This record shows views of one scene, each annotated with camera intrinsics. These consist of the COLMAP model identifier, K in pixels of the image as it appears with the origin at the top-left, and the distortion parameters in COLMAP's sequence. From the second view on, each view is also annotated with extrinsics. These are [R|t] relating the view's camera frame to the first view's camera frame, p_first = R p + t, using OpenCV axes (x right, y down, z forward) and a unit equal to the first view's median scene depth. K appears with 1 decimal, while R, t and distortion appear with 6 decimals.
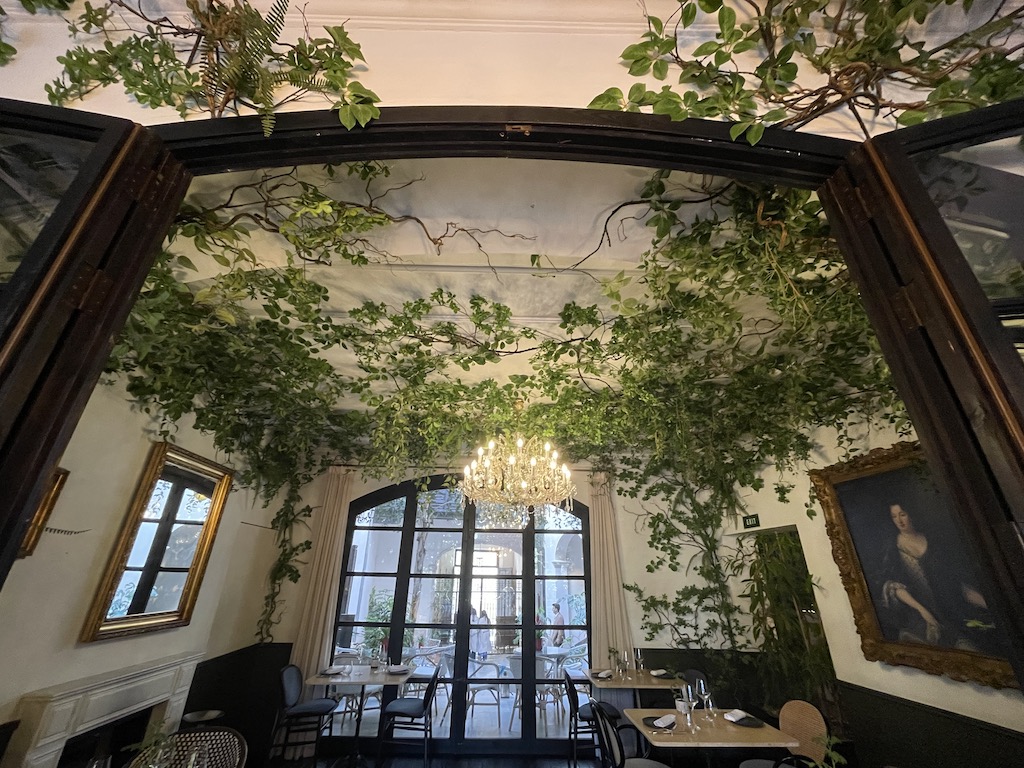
lens RADIAL K [[412.1, 0, 512.0], [0, 412.1, 384.0], [0, 0, 1]] dist [0.001066, -0.005818]
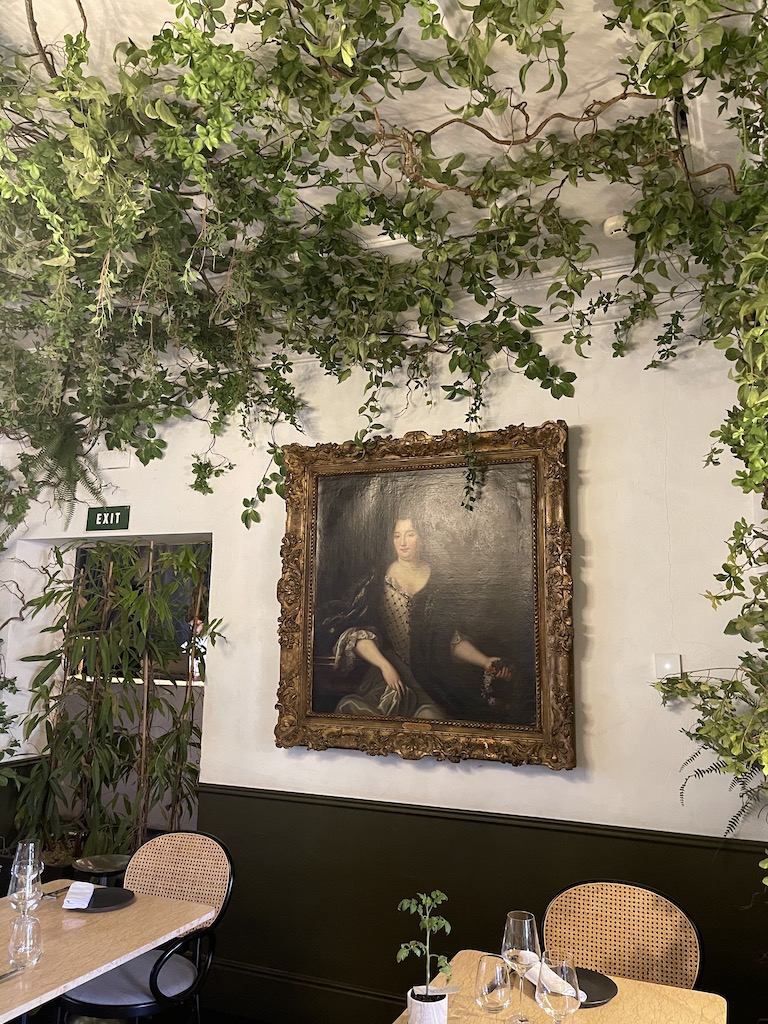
lens RADIAL K [[765.2, 0, 384.0], [0, 765.2, 512.0], [0, 0, 1]] dist [-0.001001, -0.003918]
pose [[0.409395, 0.135464, 0.902245, -0.128292], [-0.387590, 0.921066, 0.037579, 0.201674], [-0.825936, -0.365085, 0.429584, 0.415746]]
